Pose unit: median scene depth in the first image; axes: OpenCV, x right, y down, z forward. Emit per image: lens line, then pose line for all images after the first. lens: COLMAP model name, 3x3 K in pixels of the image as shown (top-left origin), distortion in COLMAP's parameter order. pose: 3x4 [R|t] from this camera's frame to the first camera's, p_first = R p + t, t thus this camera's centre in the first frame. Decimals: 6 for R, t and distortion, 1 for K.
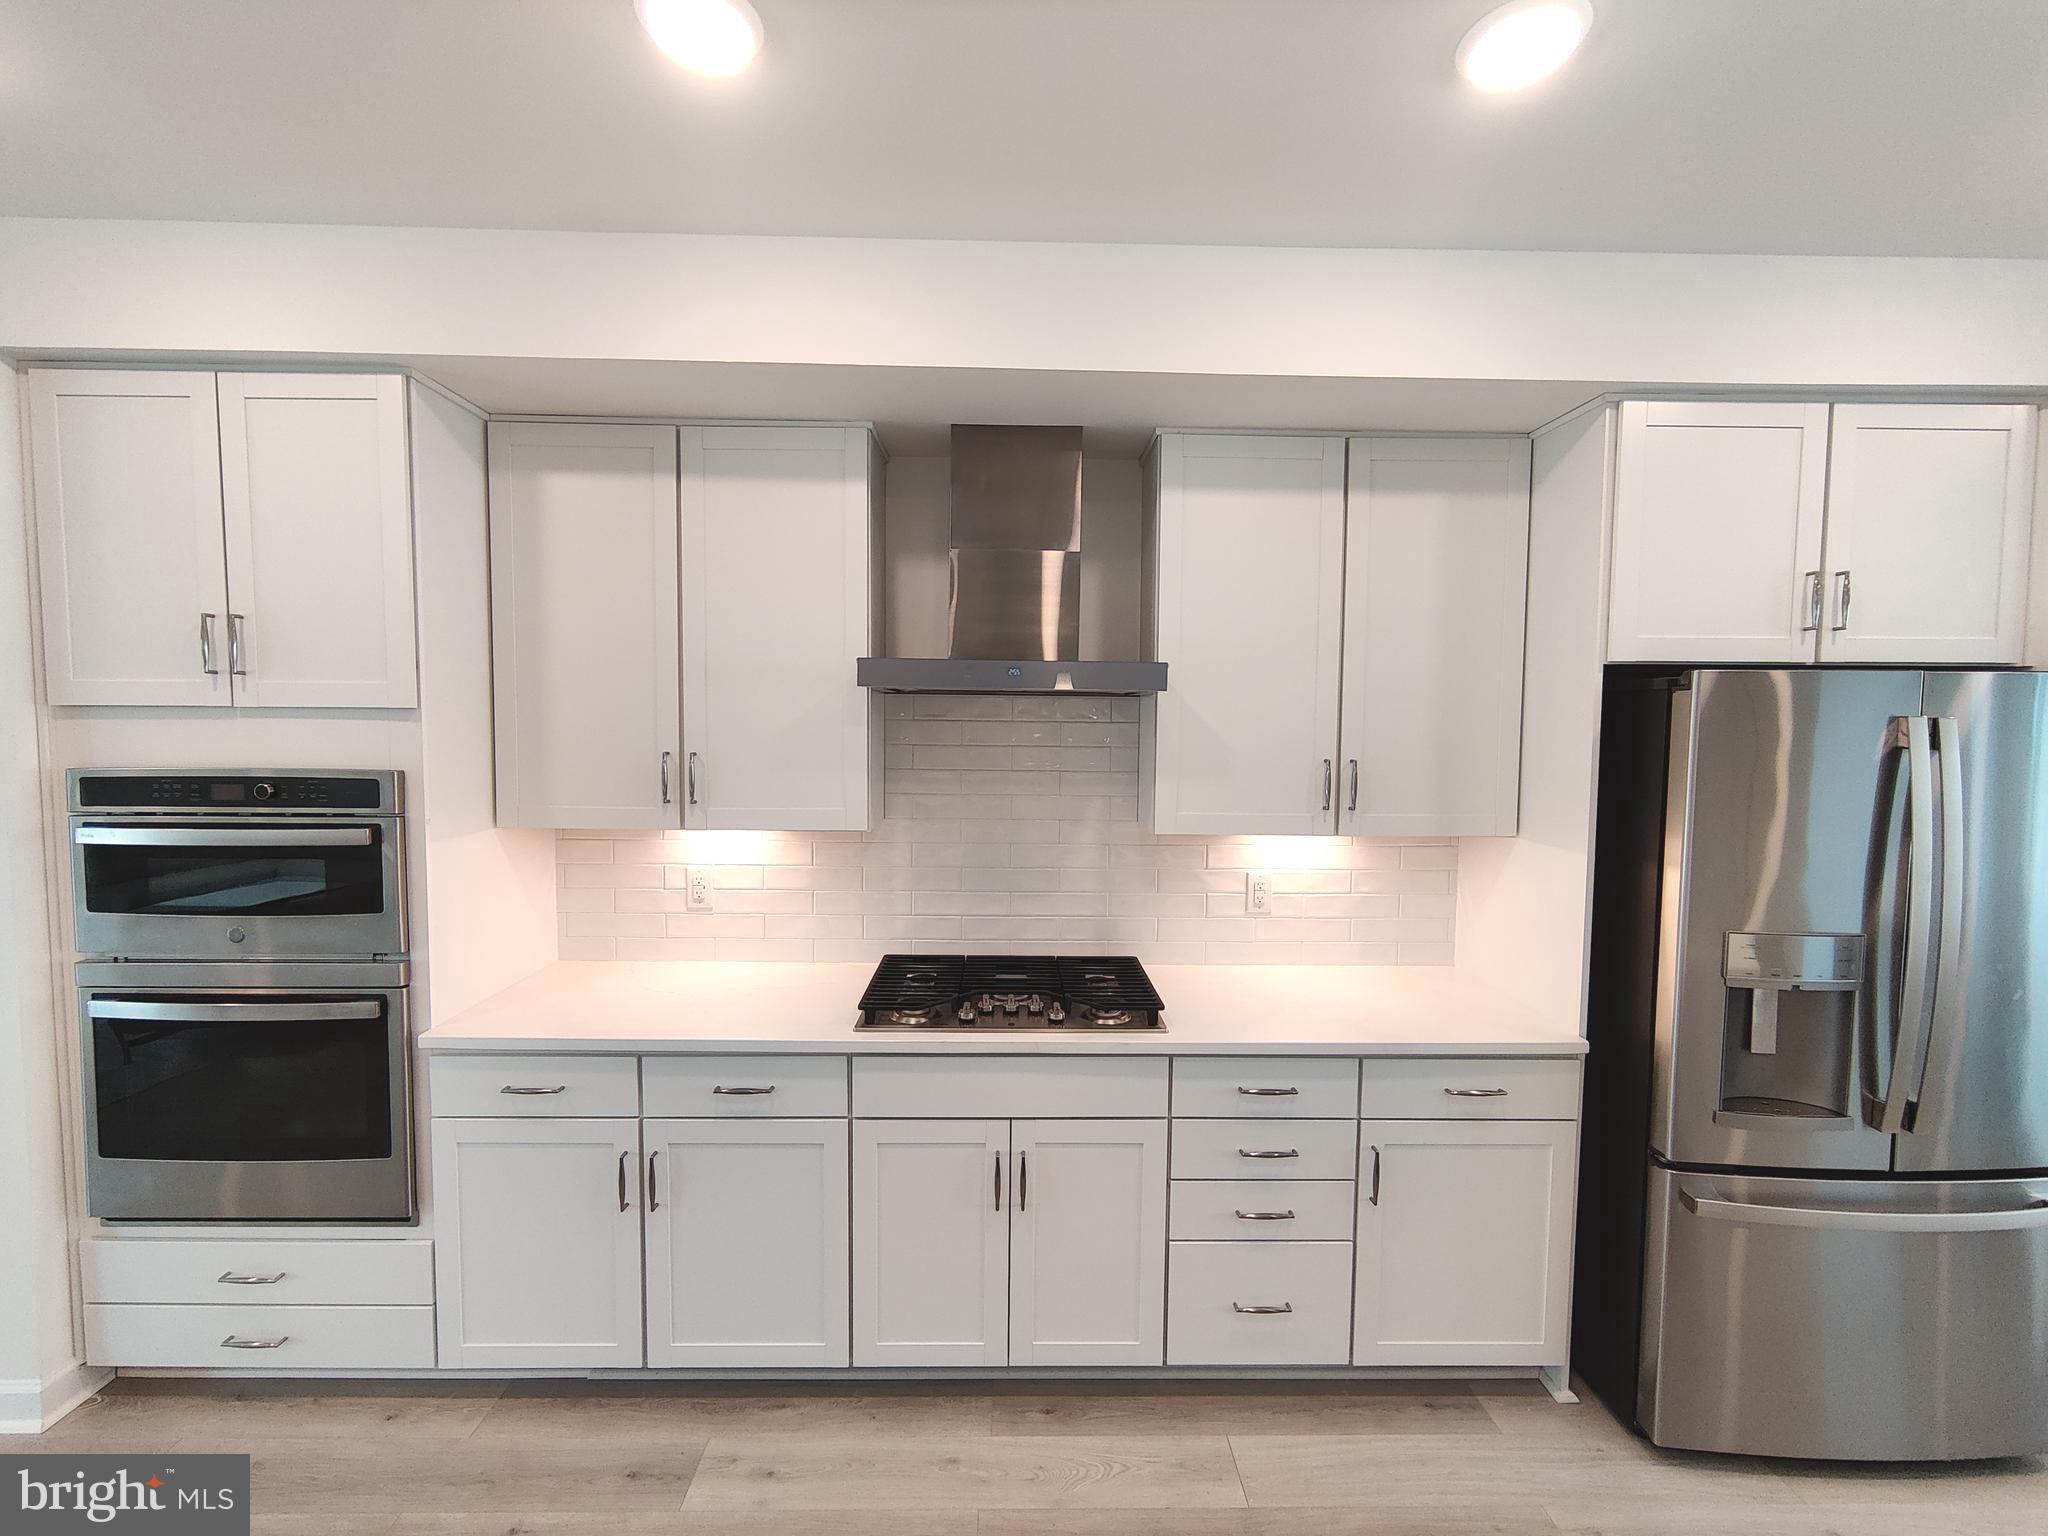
lens RADIAL K [[881.8, 0, 1035.2], [0, 881.8, 770.0], [0, 0, 1]] dist [-0.001554, -0.000621]
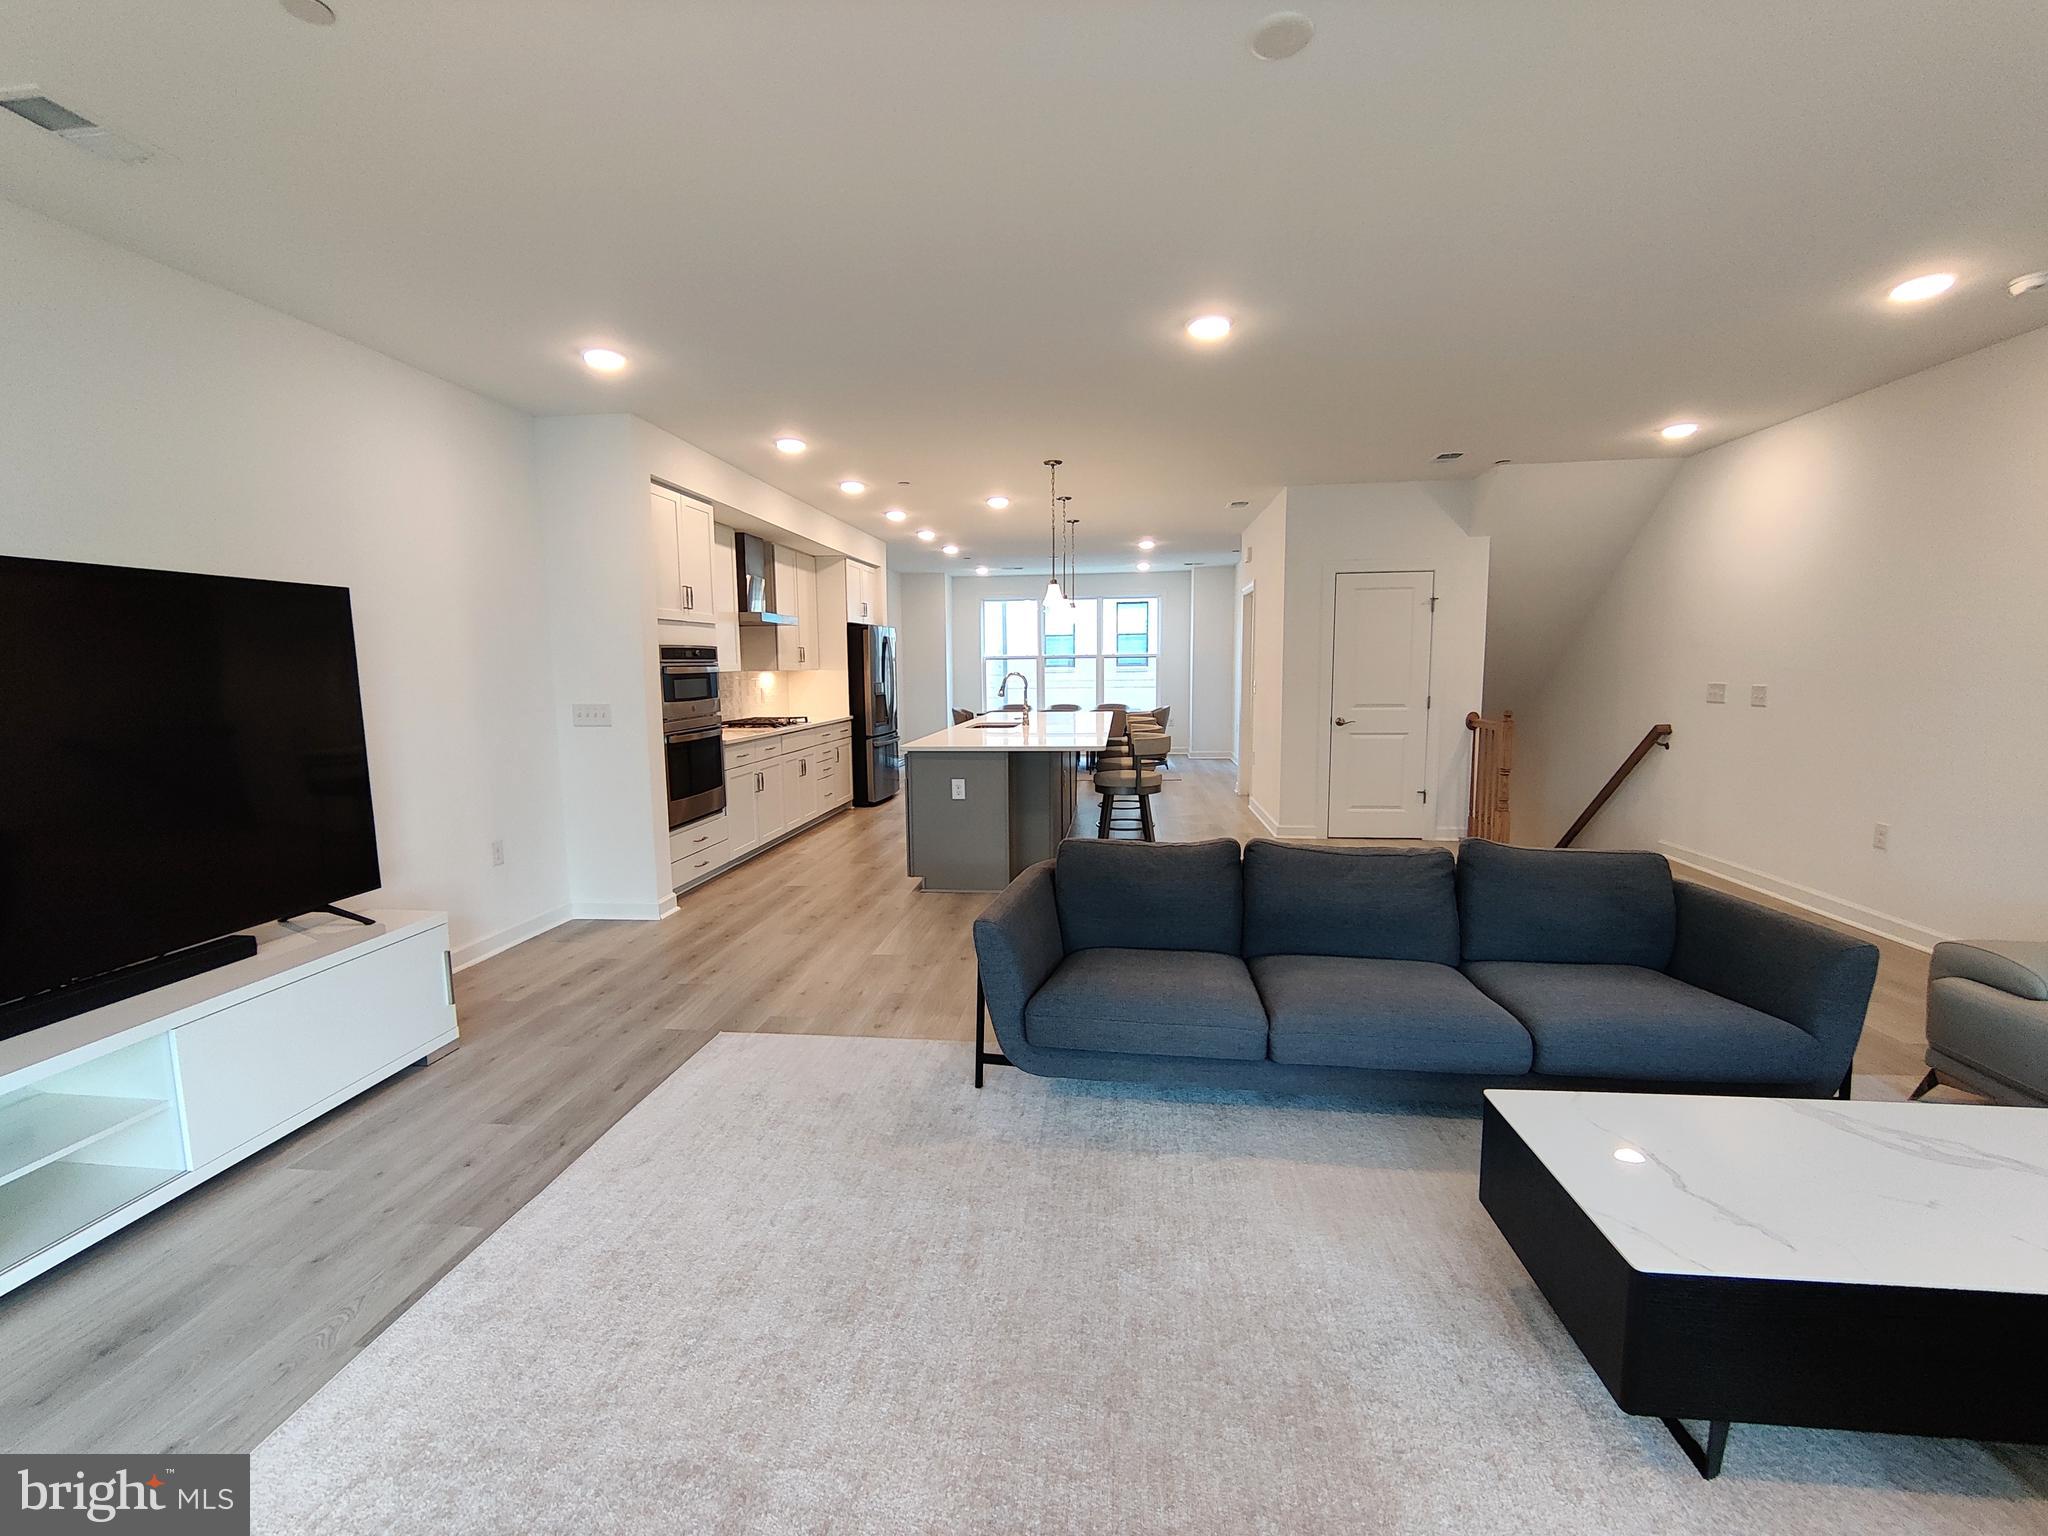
lens RADIAL K [[881.8, 0, 1026.7], [0, 881.8, 770.7], [0, 0, 1]] dist [-0.001554, -0.000621]
pose [[0.124011, -0.132691, 0.983369, -3.331920], [0.066263, 0.989914, 0.125218, 0.104305], [-0.990066, 0.049633, 0.131553, -0.326354]]
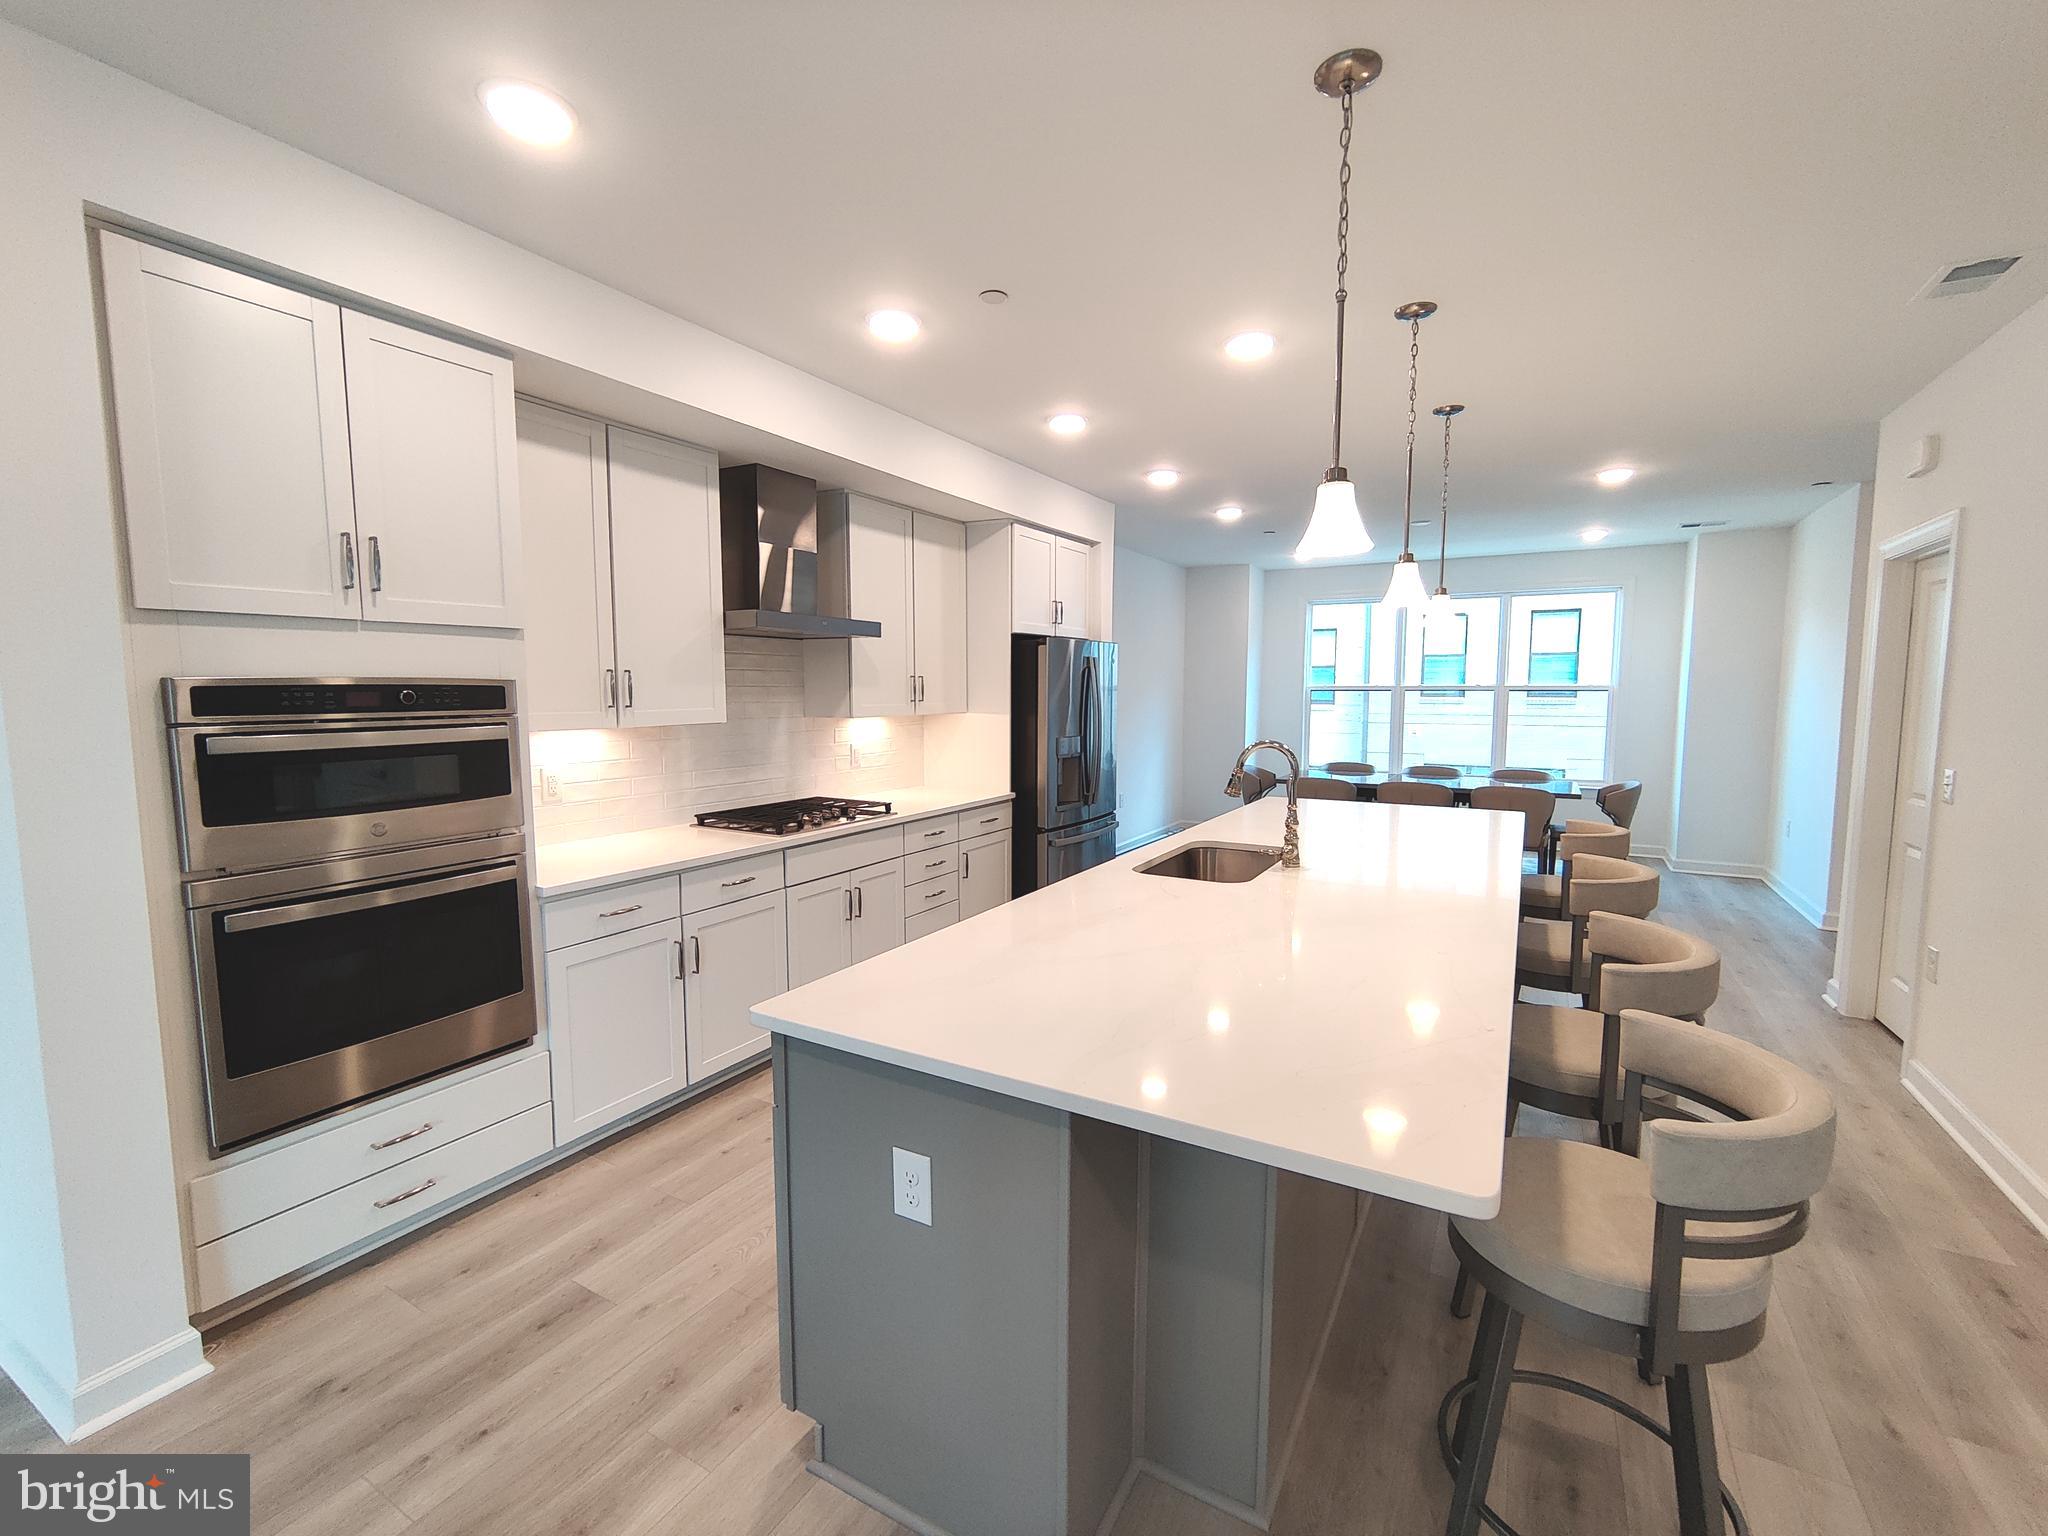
lens RADIAL K [[881.8, 0, 1023.7], [0, 881.8, 767.5], [0, 0, 1]] dist [-0.001554, -0.000621]
pose [[0.512651, -0.088485, 0.854025, -1.390012], [0.051834, 0.996051, 0.072086, 0.070842], [-0.857031, 0.007312, 0.515213, -0.250563]]
